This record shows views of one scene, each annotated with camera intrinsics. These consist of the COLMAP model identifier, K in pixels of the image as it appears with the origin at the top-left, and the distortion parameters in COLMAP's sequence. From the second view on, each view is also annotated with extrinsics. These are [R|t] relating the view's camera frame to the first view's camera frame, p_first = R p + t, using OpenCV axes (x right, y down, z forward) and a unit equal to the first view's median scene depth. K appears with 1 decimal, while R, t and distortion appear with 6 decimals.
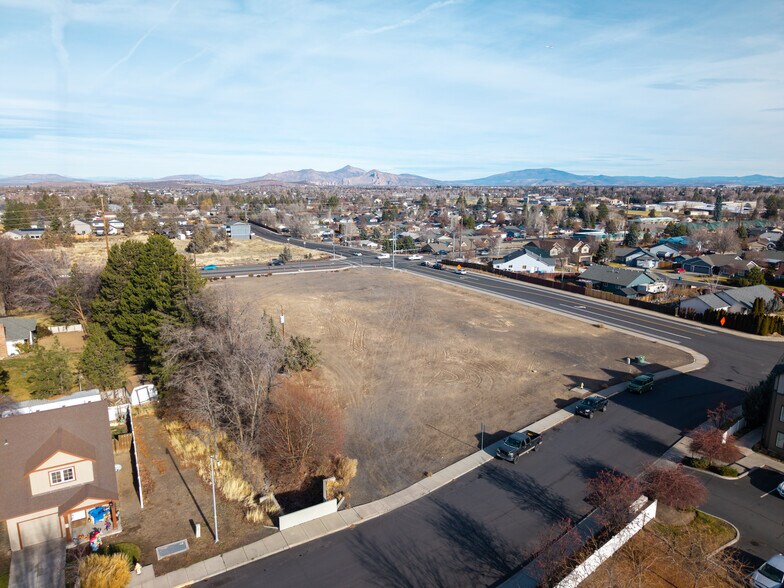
lens RADIAL K [[522.3, 0, 392.3], [0, 522.3, 293.4], [0, 0, 1]] dist [0.030573, -0.027854]
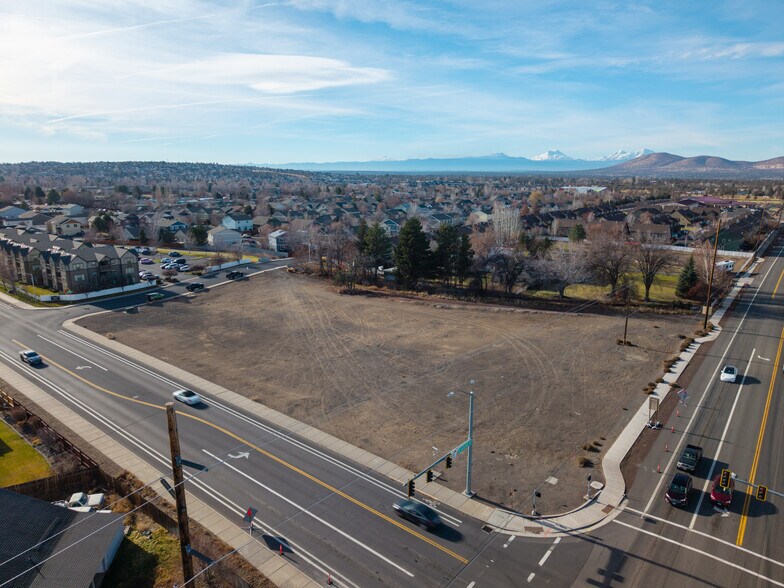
lens RADIAL K [[522.3, 0, 390.4], [0, 522.3, 291.7], [0, 0, 1]] dist [0.030573, -0.027854]
pose [[-0.930364, 0.072443, -0.359408, 0.260394], [-0.083208, 0.912987, 0.399415, -0.476875], [0.357070, 0.401507, -0.843382, 2.068635]]
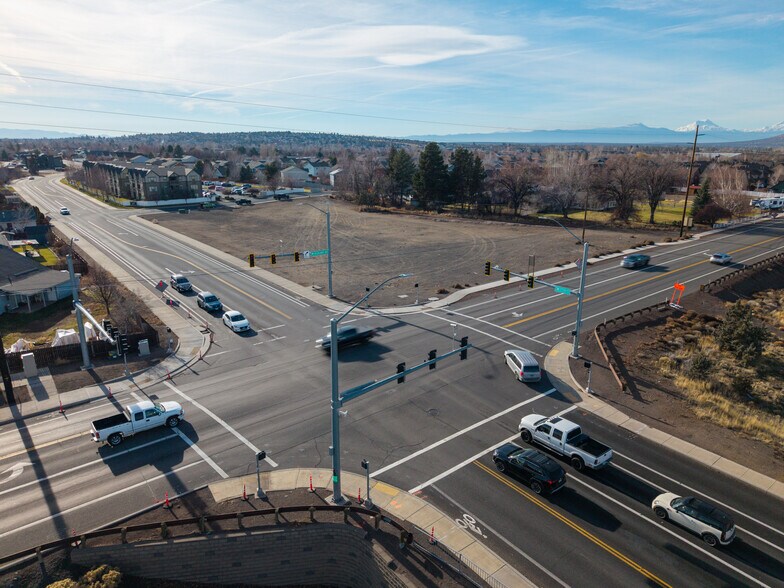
lens RADIAL K [[522.3, 0, 392.4], [0, 522.3, 293.1], [0, 0, 1]] dist [0.030573, -0.027854]
pose [[-0.988051, 0.031337, -0.150905, 0.028798], [-0.041921, 0.887558, 0.458784, -0.403087], [0.148314, 0.459628, -0.875640, 2.343120]]
